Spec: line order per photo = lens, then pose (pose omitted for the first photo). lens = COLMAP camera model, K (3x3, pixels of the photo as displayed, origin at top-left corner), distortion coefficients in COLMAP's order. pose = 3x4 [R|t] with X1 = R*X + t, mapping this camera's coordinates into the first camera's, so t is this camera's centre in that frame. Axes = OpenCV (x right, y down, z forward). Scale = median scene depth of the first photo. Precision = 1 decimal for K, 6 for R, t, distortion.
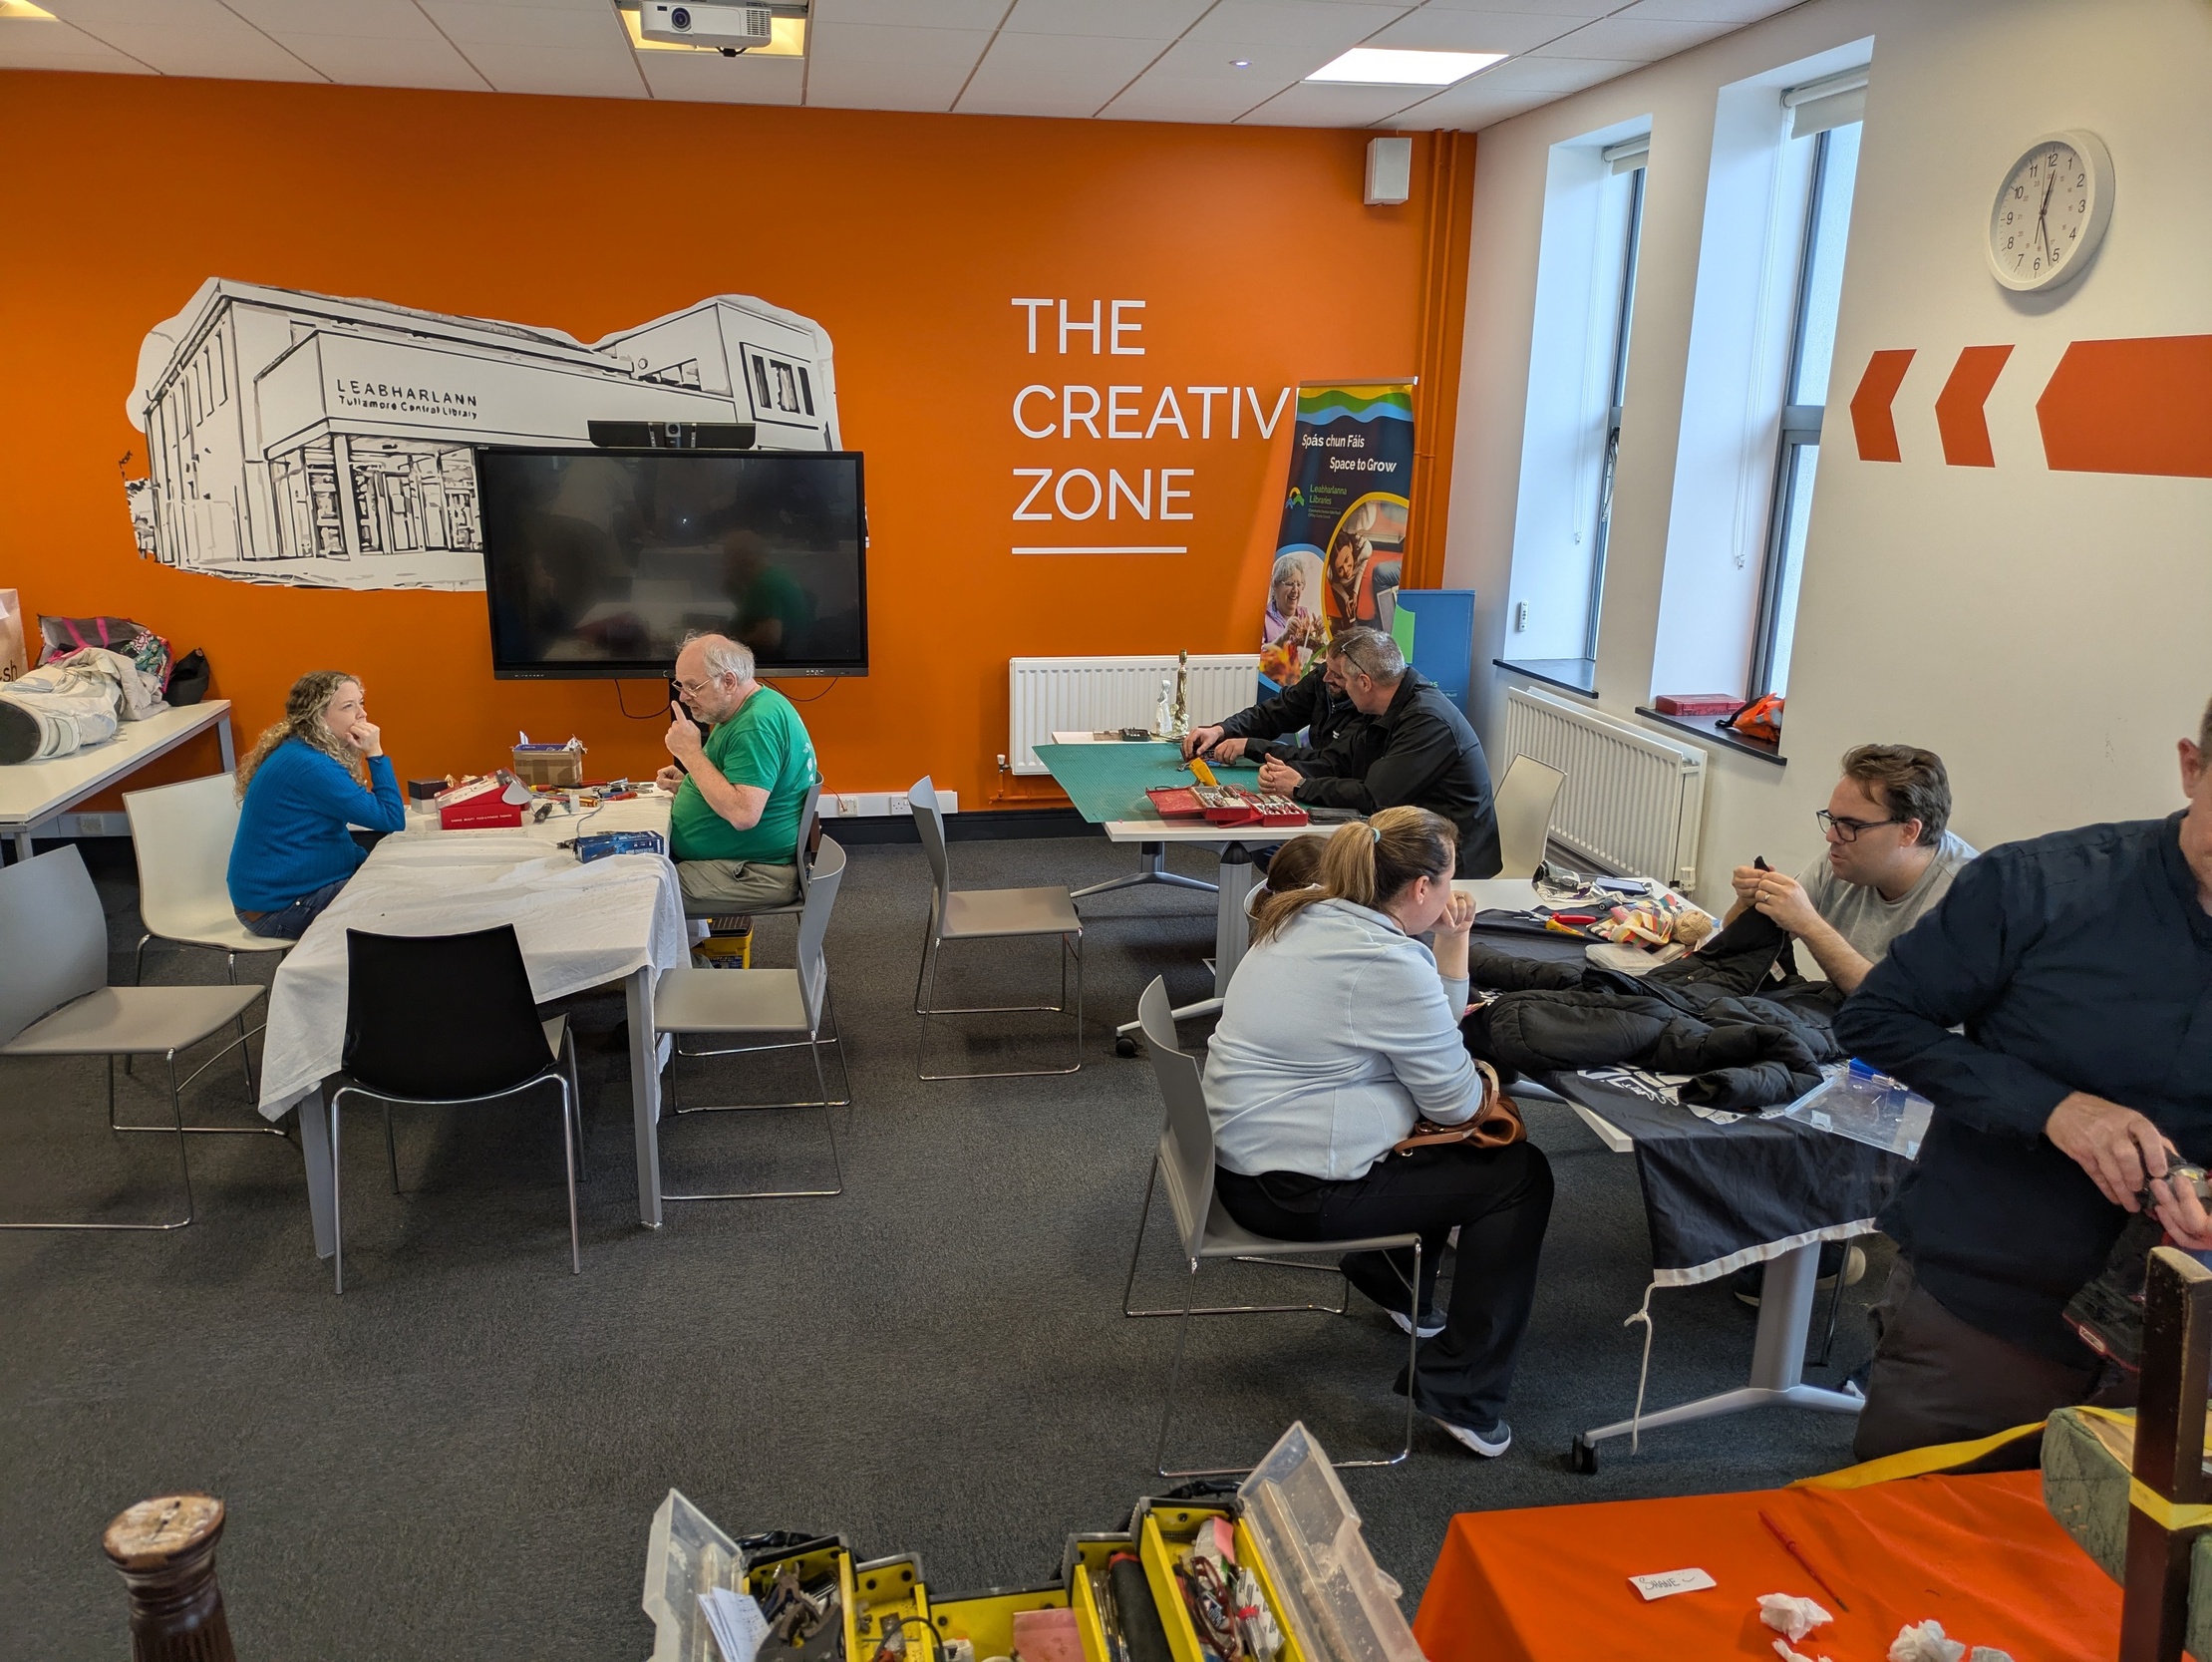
lens RADIAL K [[1674.4, 0, 1083.9], [0, 1674.4, 876.9], [0, 0, 1]] dist [0.061111, -0.054171]
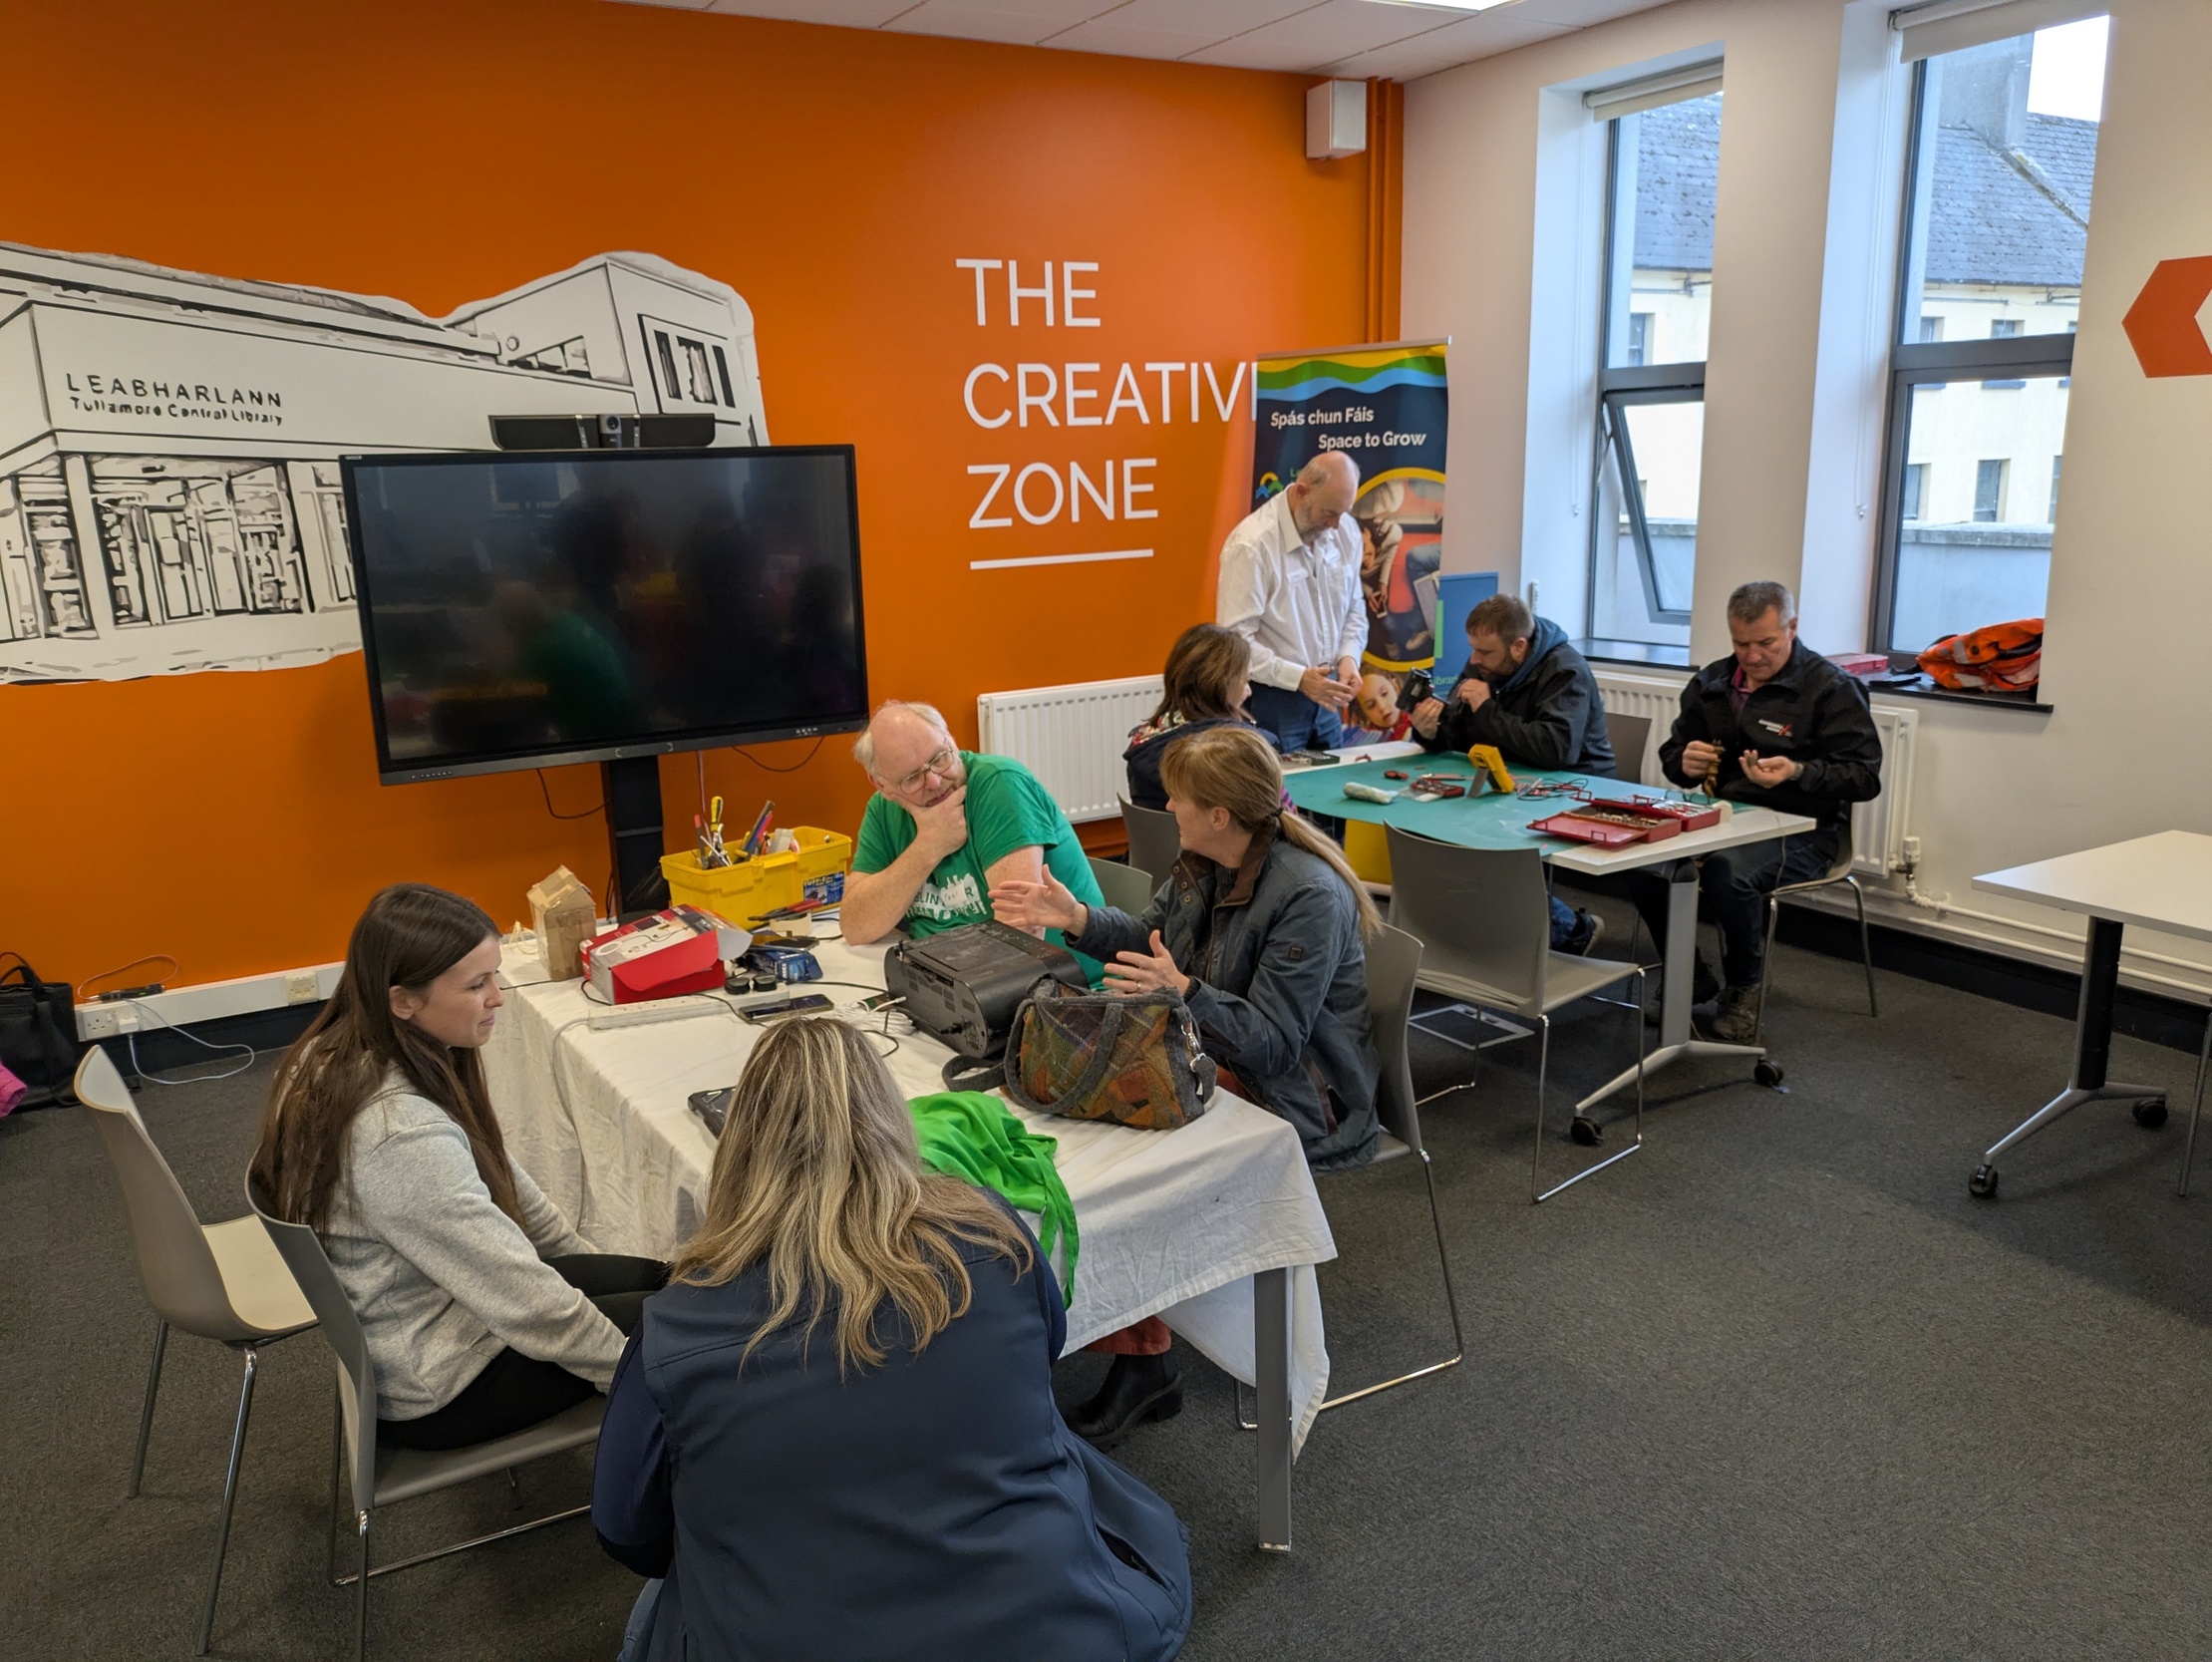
lens RADIAL K [[1674.4, 0, 1112.9], [0, 1674.4, 849.2], [0, 0, 1]] dist [0.061111, -0.054171]
pose [[0.931335, -0.124059, 0.342382, -0.304940], [0.137188, 0.990442, -0.014297, -0.038272], [-0.337335, 0.060286, 0.939452, 0.231768]]
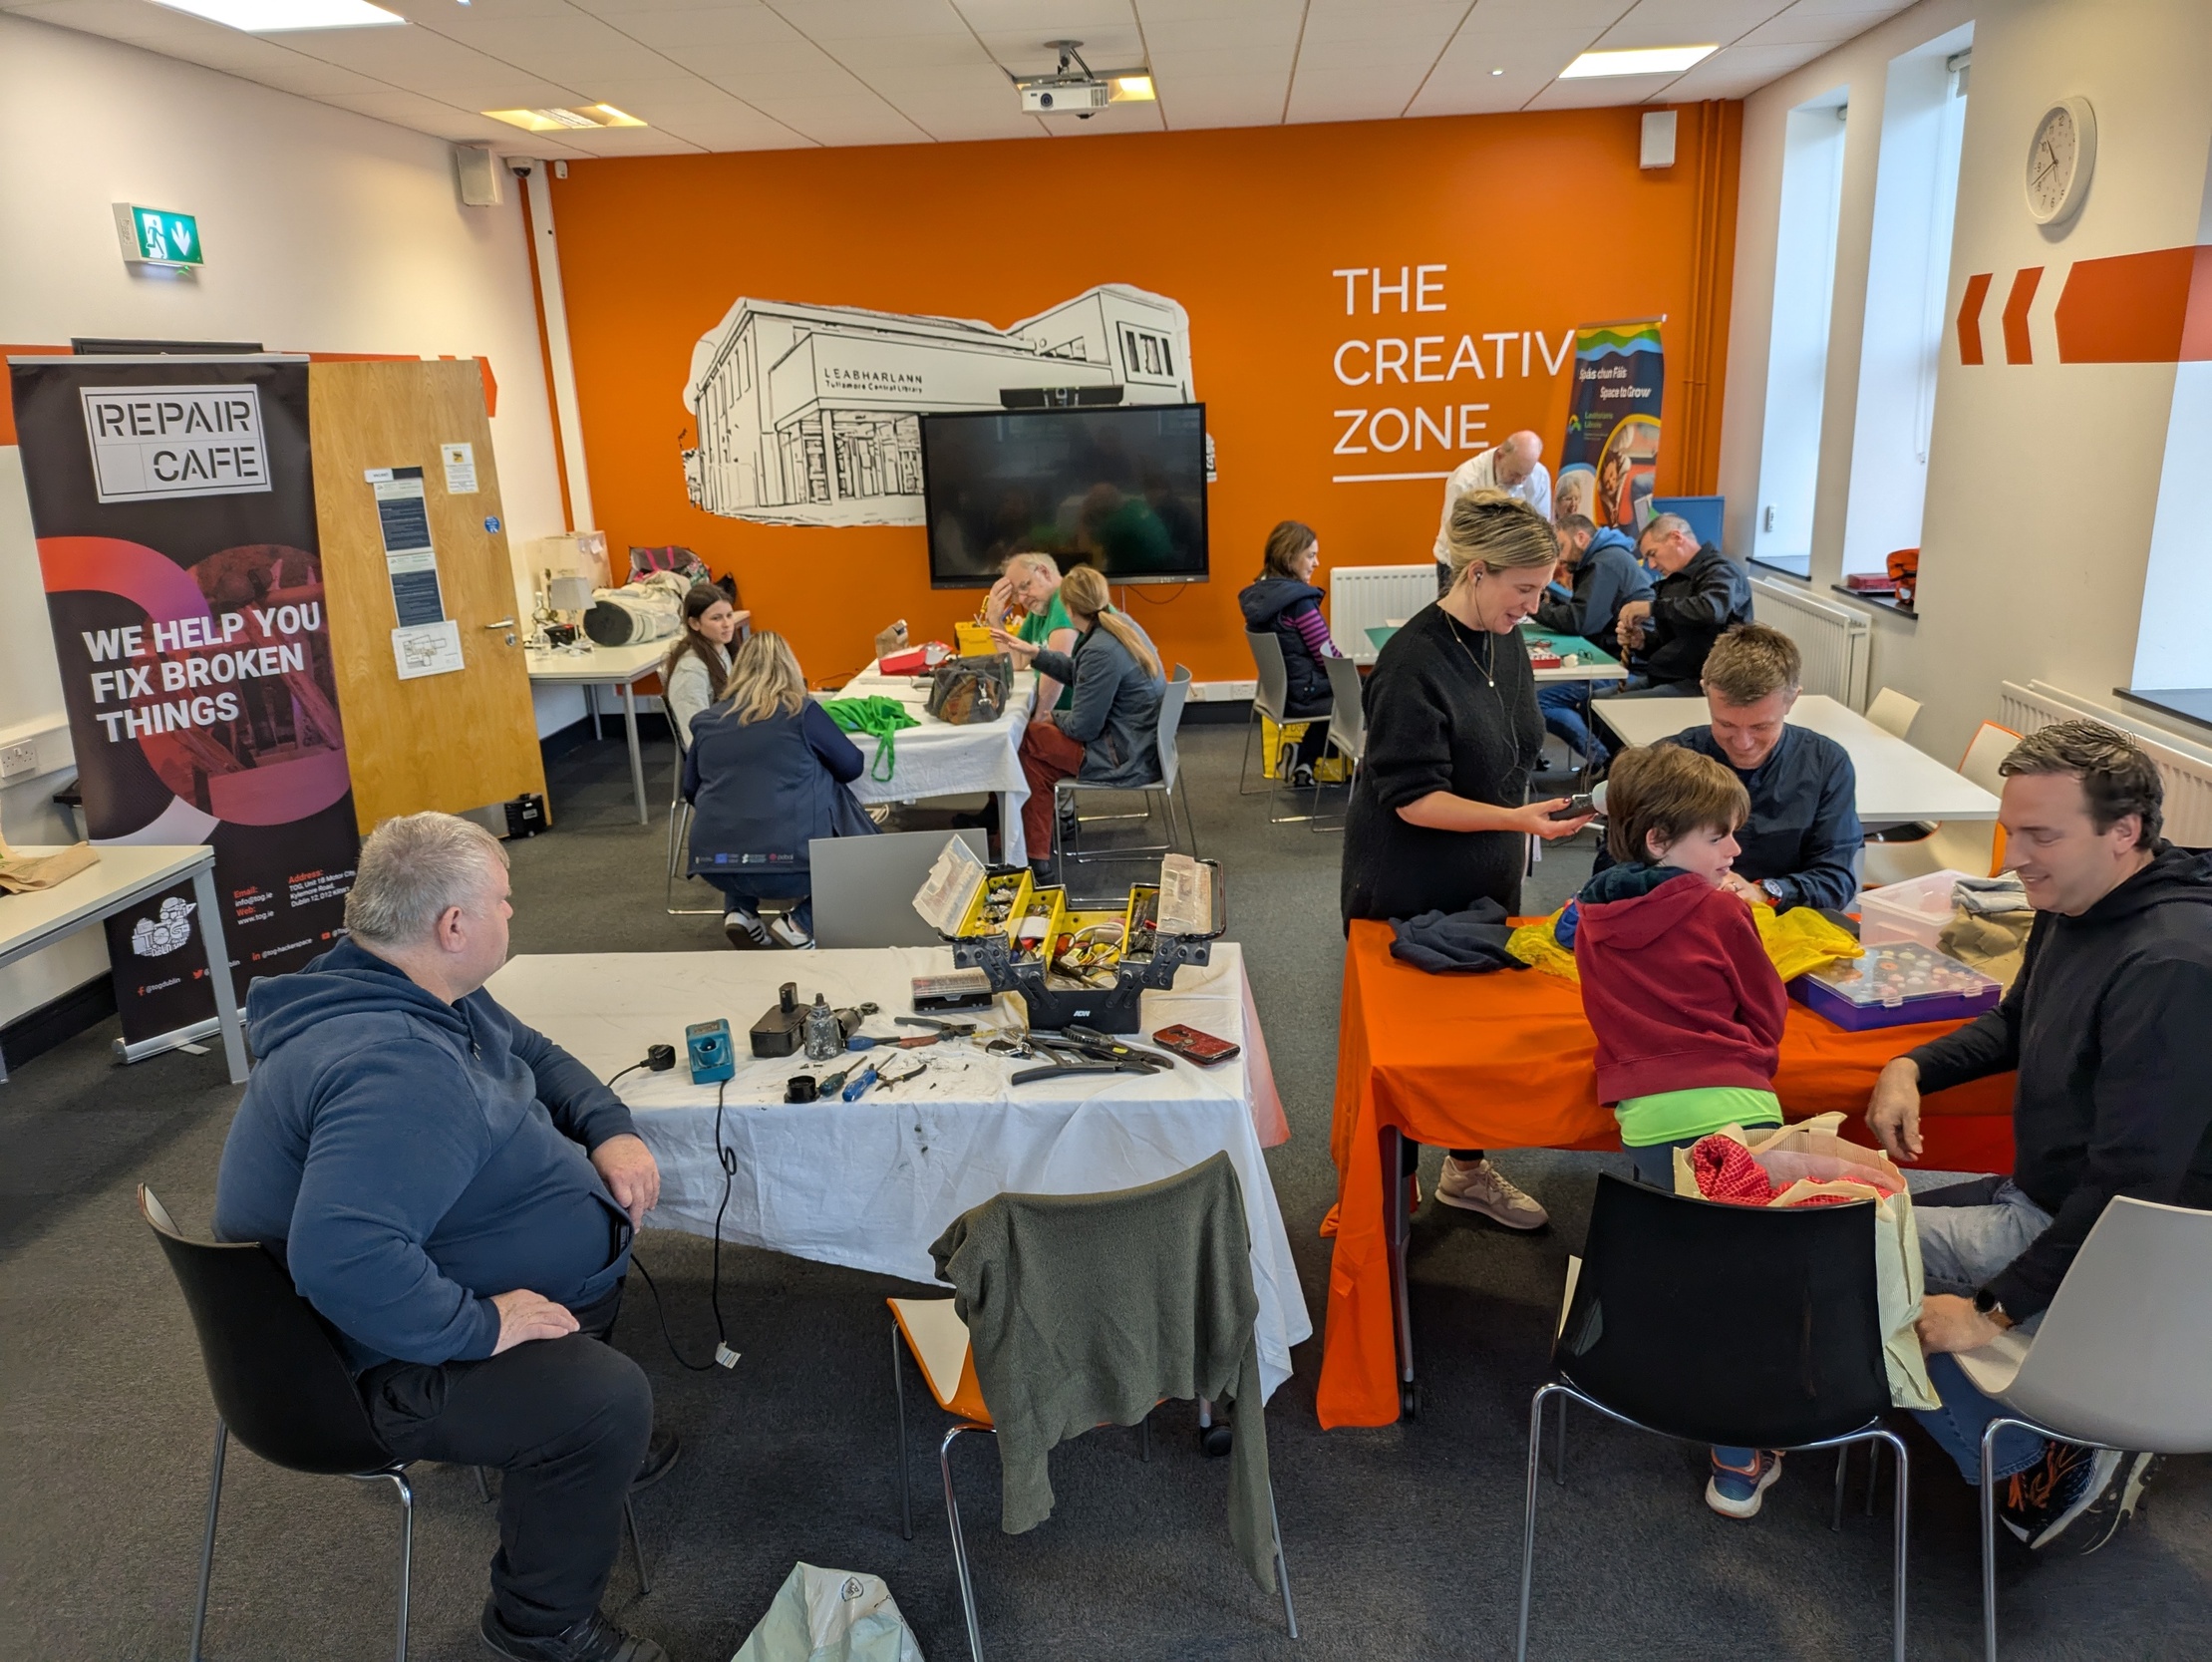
lens RADIAL K [[1674.4, 0, 1130.3], [0, 1674.4, 886.3], [0, 0, 1]] dist [0.061111, -0.054171]
pose [[0.972390, 0.019761, -0.232523, 0.113969], [-0.013962, 0.999550, 0.026557, 0.078034], [0.232943, -0.022577, 0.972228, -0.251832]]
